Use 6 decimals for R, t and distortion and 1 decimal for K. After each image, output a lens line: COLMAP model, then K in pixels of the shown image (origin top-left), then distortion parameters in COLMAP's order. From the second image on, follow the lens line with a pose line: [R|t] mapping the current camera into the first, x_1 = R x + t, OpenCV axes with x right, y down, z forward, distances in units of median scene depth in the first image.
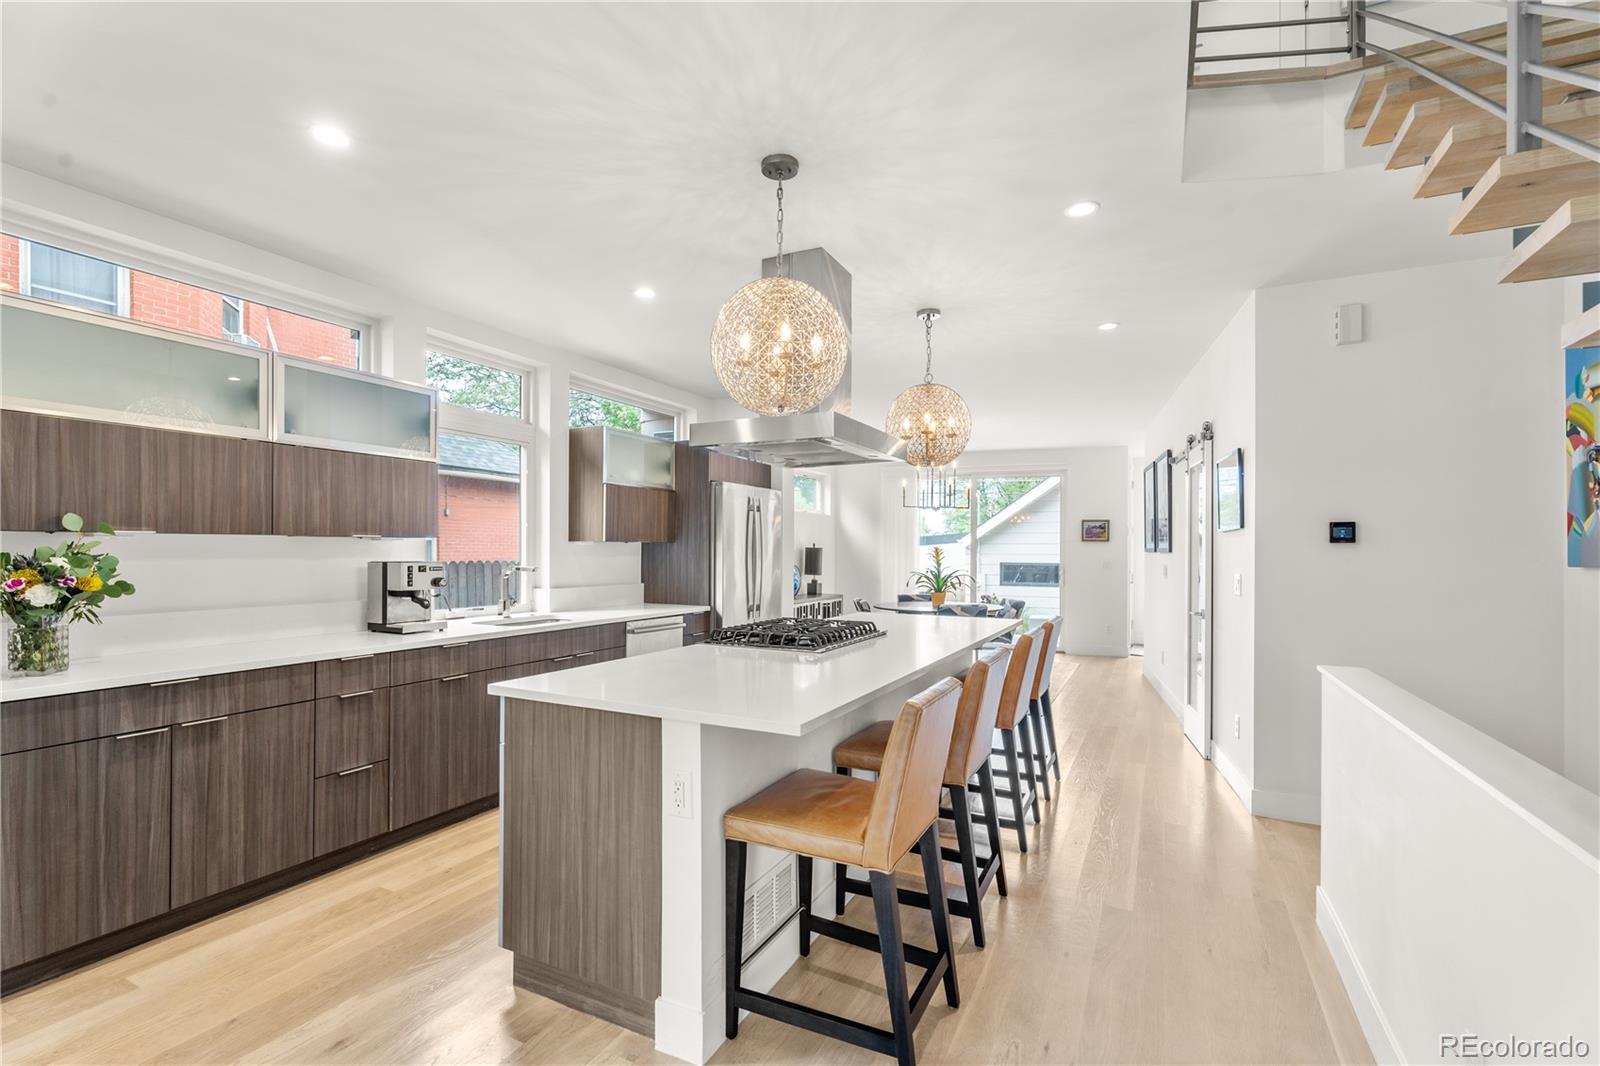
lens RADIAL K [[730.1, 0, 808.5], [0, 730.1, 549.2], [0, 0, 1]] dist [0.017324, -0.001205]
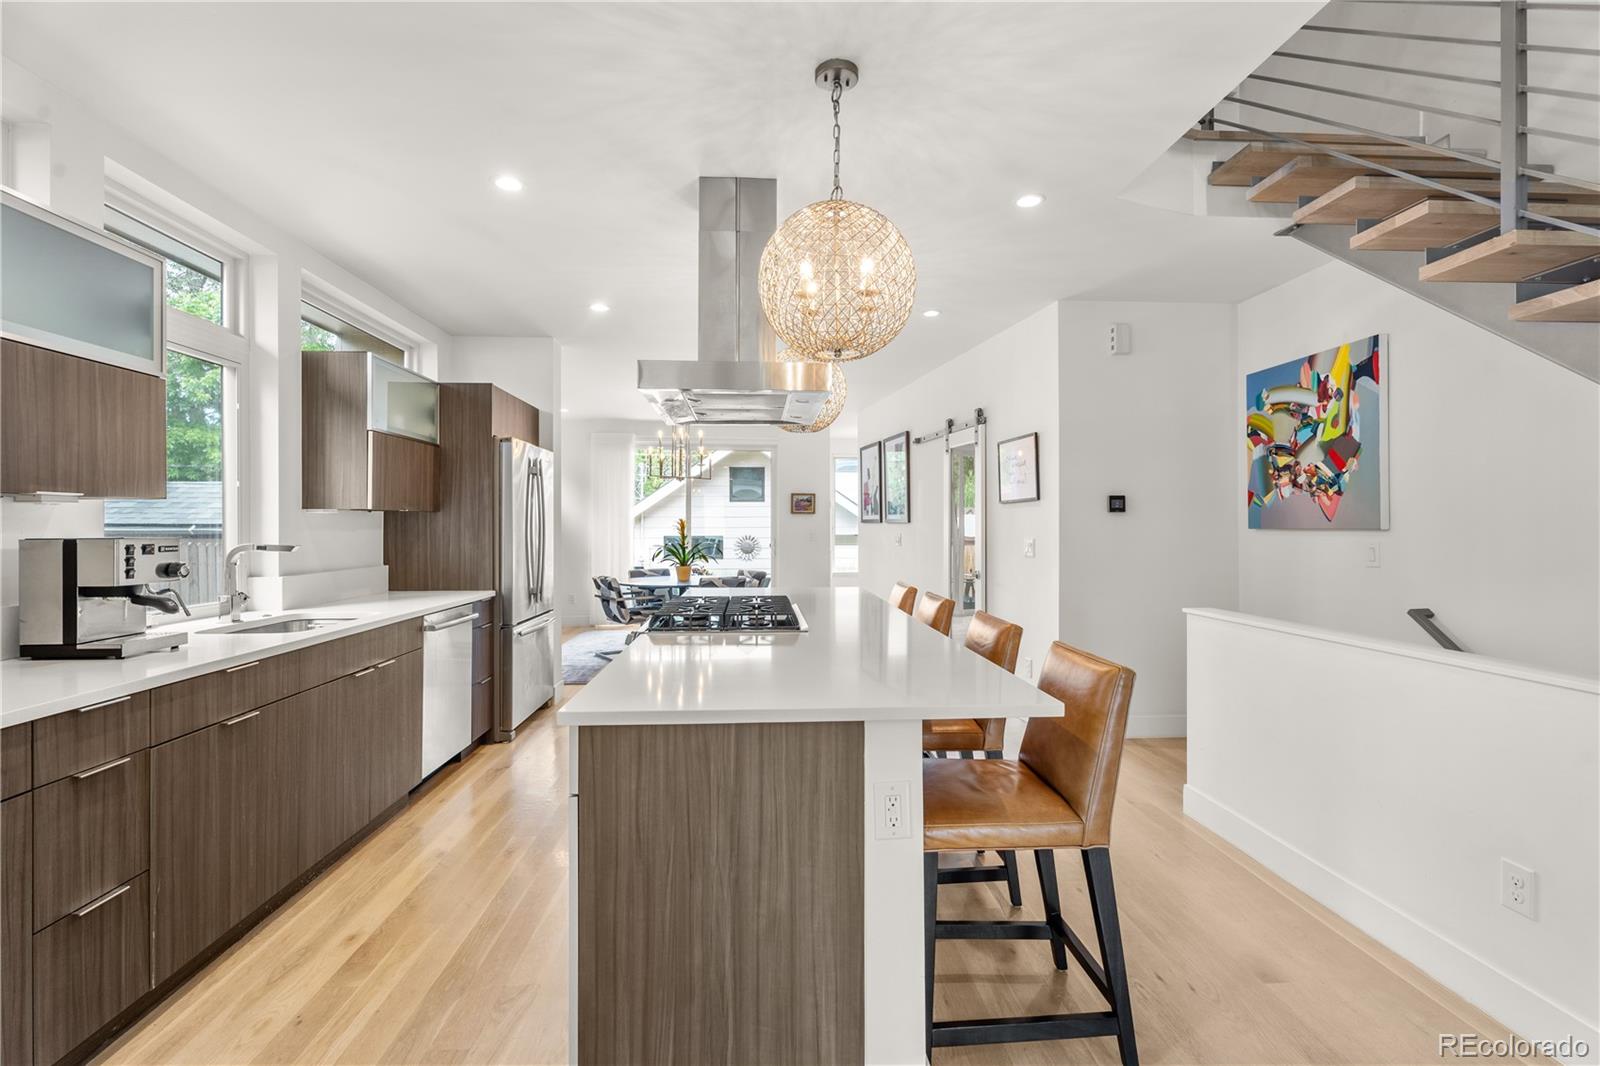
lens RADIAL K [[730.1, 0, 807.7], [0, 730.1, 523.9], [0, 0, 1]] dist [0.017324, -0.001205]
pose [[0.862644, -0.004853, 0.505788, -0.403908], [0.004703, 0.999988, 0.001575, 0.007840], [-0.505789, 0.001020, 0.862657, 0.208189]]
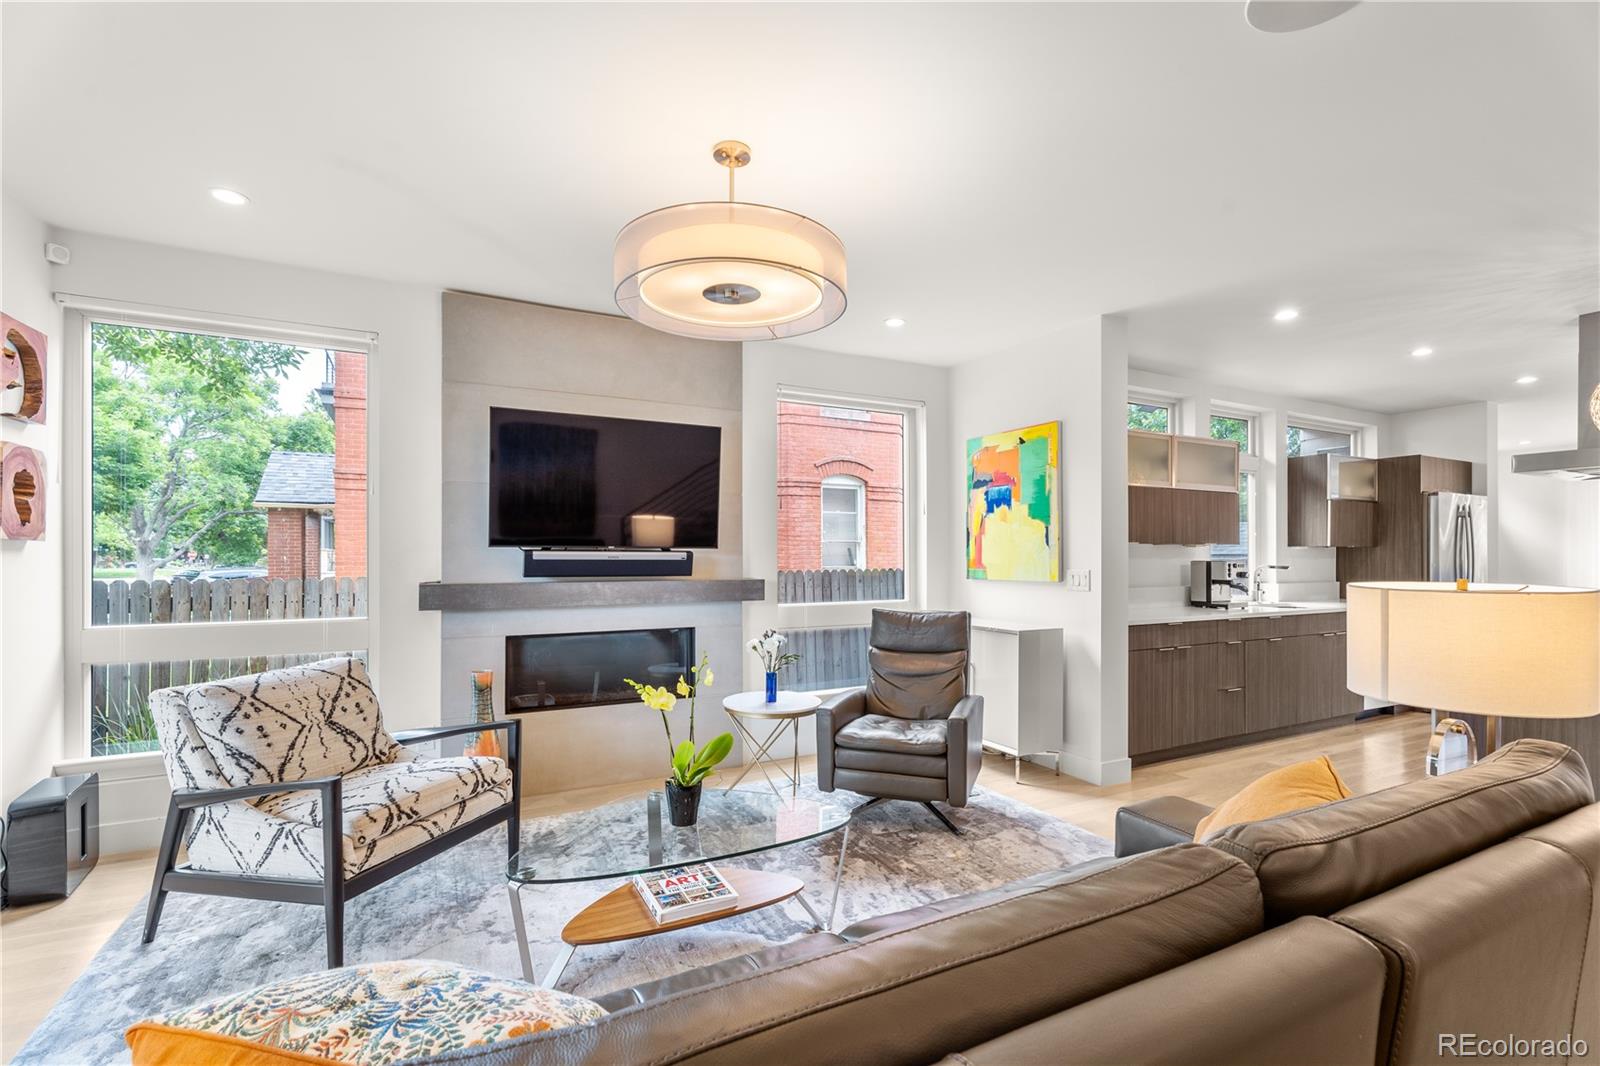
lens RADIAL K [[730.1, 0, 790.8], [0, 730.1, 547.7], [0, 0, 1]] dist [0.017324, -0.001205]
pose [[0.813088, -0.009188, -0.582068, -0.434893], [0.002811, 0.999926, -0.011857, 0.006146], [0.582133, 0.008004, 0.813054, -0.812081]]
